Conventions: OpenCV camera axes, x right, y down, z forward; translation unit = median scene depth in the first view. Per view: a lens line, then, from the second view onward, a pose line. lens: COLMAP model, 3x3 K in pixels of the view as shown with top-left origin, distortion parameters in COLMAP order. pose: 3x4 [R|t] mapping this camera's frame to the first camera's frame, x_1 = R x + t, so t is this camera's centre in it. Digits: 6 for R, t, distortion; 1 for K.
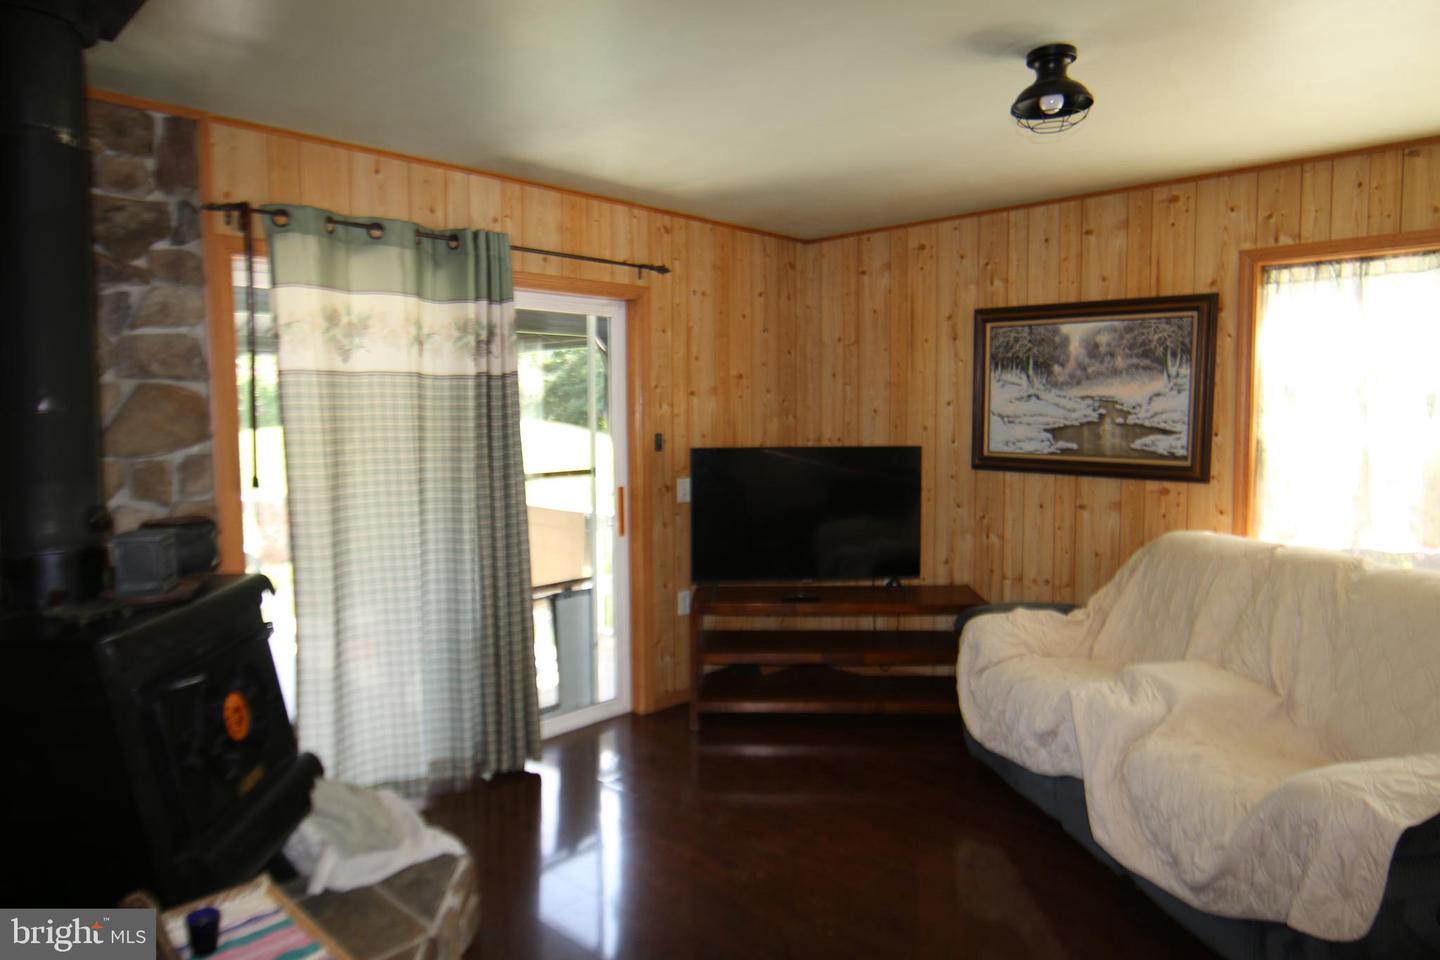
lens RADIAL K [[920.7, 0, 719.5], [0, 920.7, 471.3], [0, 0, 1]] dist [-0.004418, 0.000692]
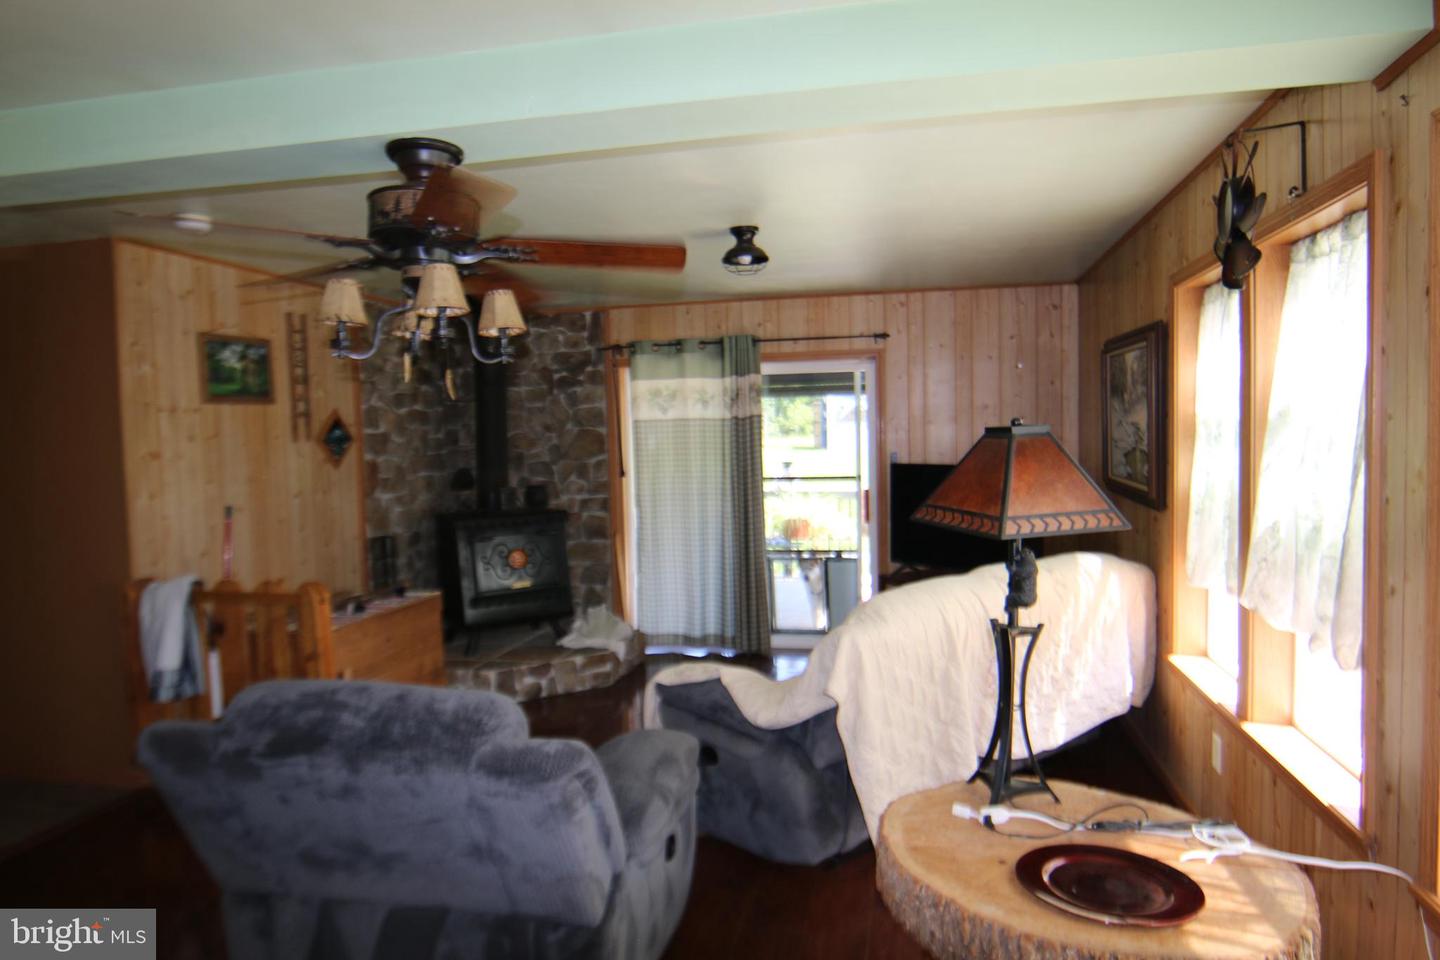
lens RADIAL K [[920.7, 0, 721.5], [0, 920.7, 482.4], [0, 0, 1]] dist [-0.004418, 0.000692]
pose [[0.509785, 0.037650, -0.859478, 1.240049], [-0.040319, 0.998990, 0.019847, -0.016279], [0.859357, 0.024536, 0.510788, 0.090537]]
